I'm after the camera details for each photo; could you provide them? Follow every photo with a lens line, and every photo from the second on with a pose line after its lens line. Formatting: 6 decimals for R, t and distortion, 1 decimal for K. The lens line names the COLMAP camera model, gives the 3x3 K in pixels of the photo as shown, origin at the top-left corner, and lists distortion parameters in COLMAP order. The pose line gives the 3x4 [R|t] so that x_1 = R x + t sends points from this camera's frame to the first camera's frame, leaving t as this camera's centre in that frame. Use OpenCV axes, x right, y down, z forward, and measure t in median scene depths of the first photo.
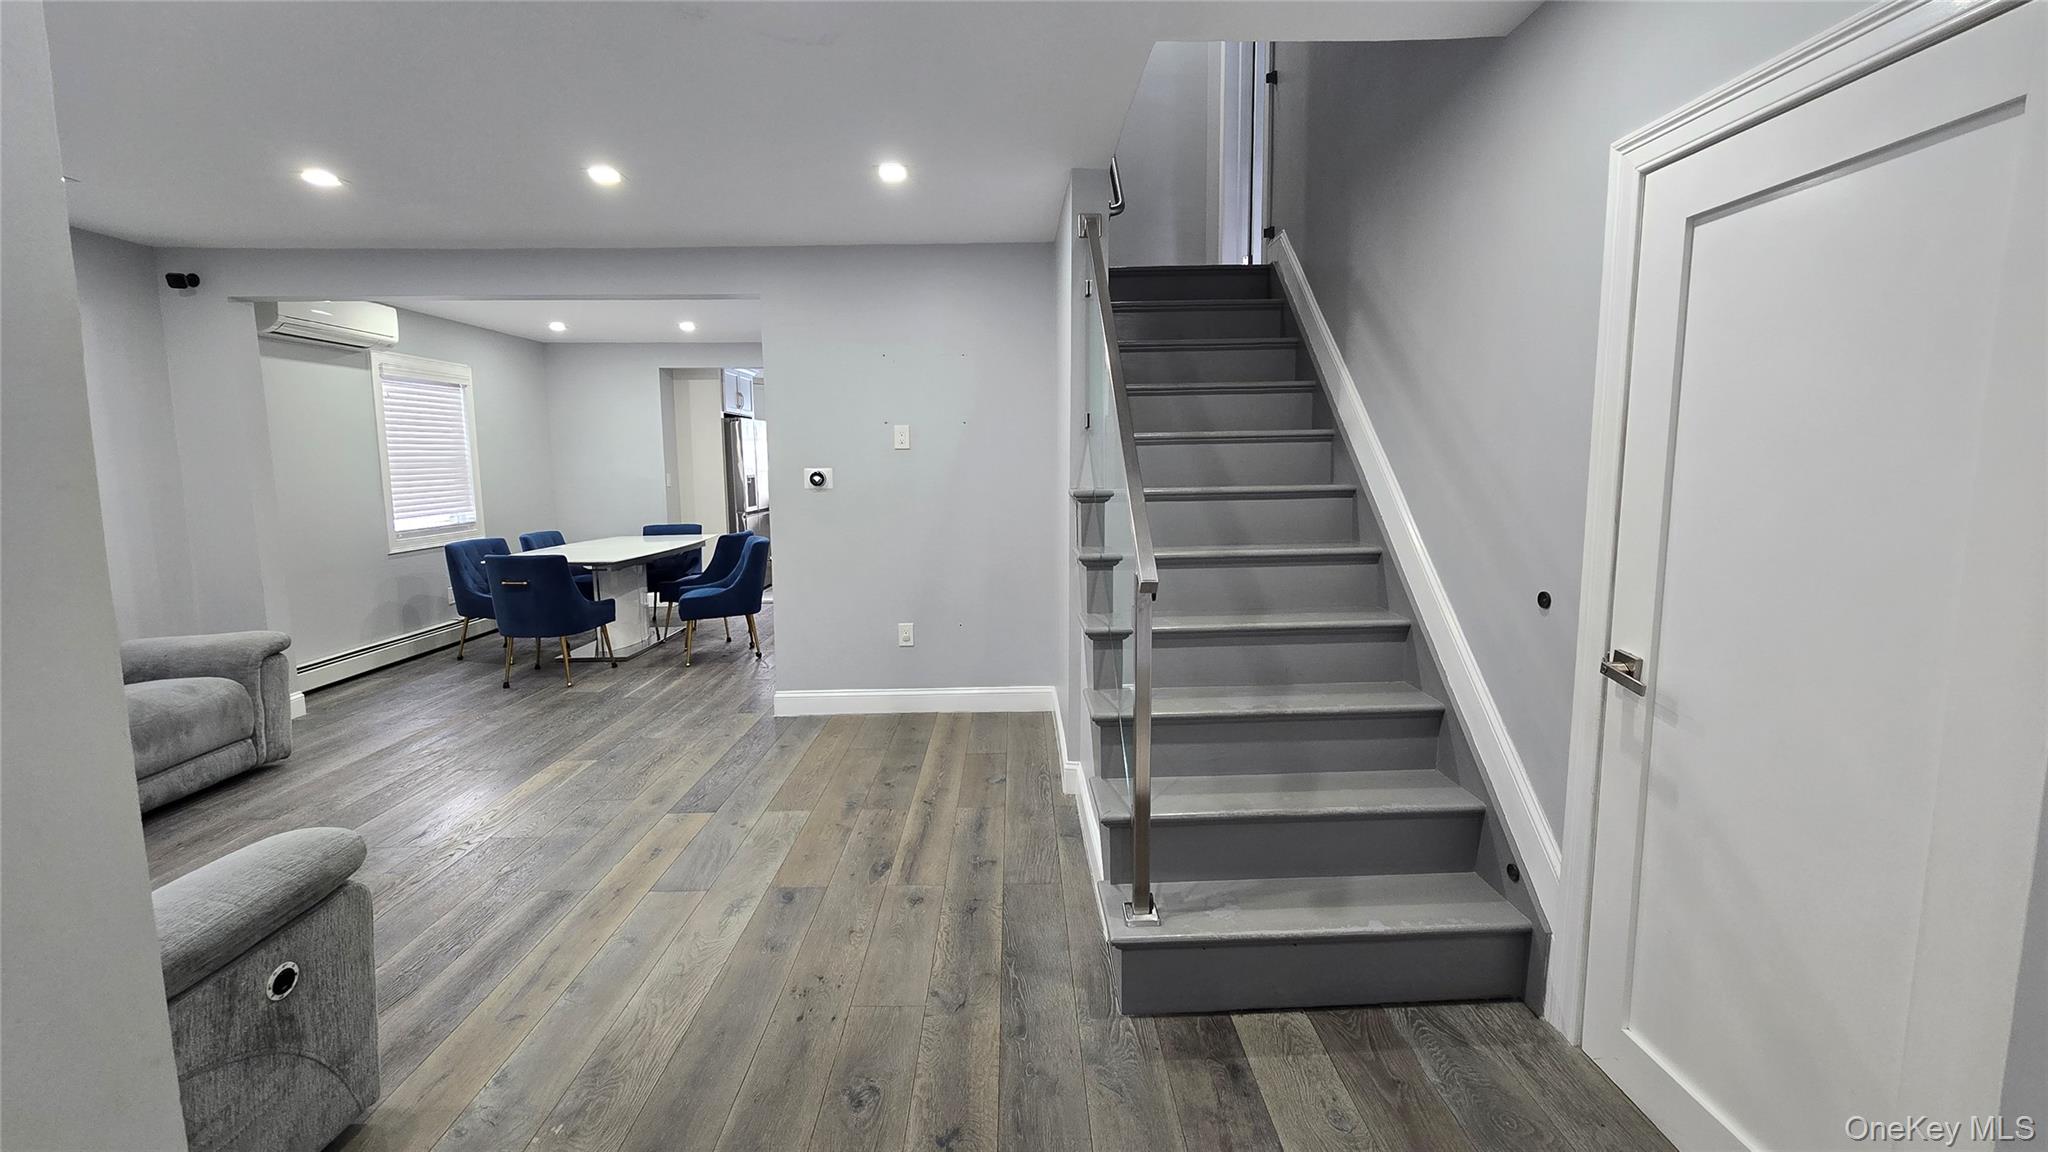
lens RADIAL K [[837.4, 0, 1026.9], [0, 837.4, 557.3], [0, 0, 1]] dist [-0.005324, -0.000185]
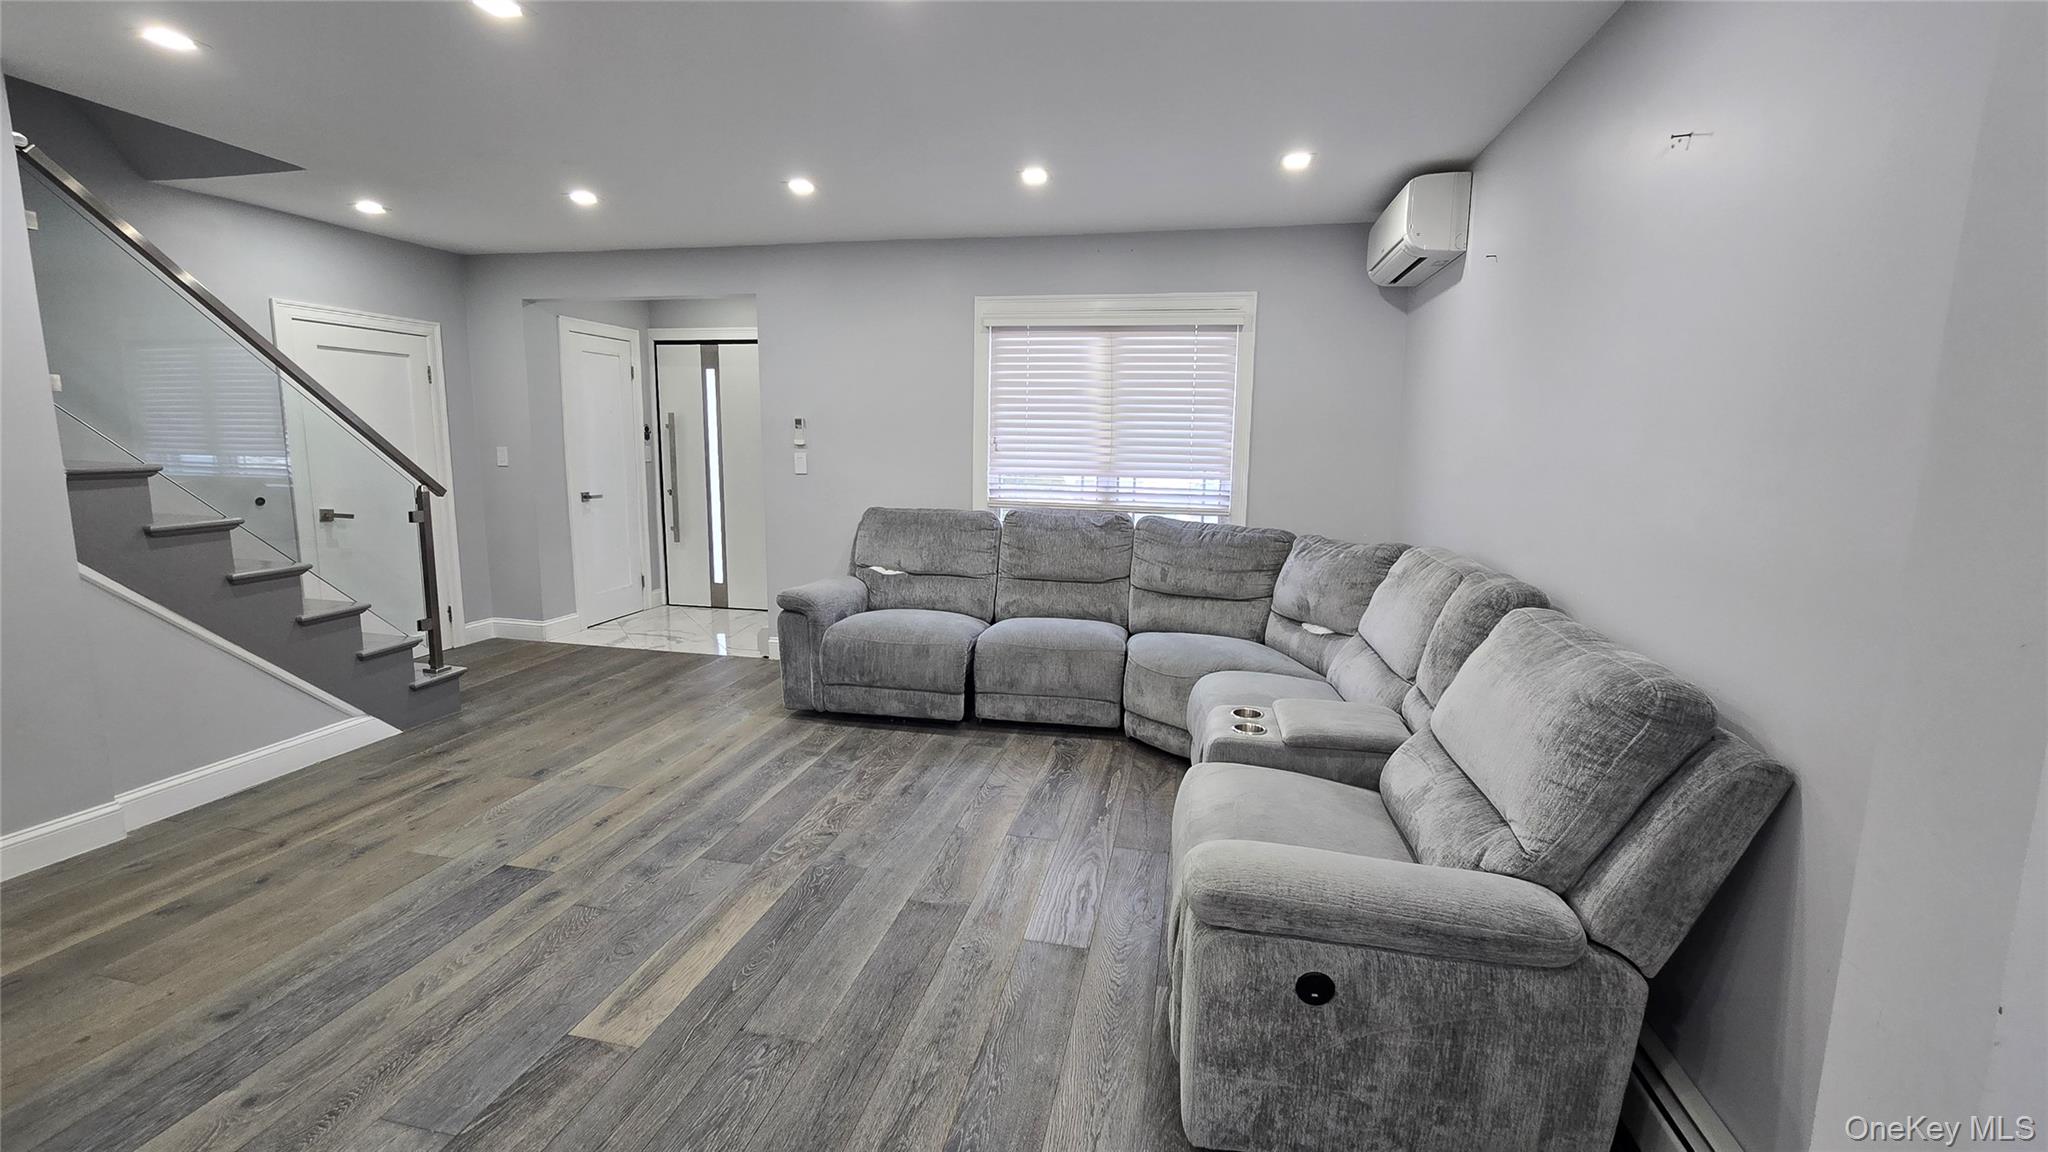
lens RADIAL K [[837.4, 0, 1026.9], [0, 837.4, 557.3], [0, 0, 1]] dist [-0.005324, -0.000185]
pose [[-0.973585, -0.045539, 0.223737, -1.175950], [0.012884, 0.967390, 0.252964, -0.214450], [-0.227960, 0.249164, -0.941250, 1.781535]]
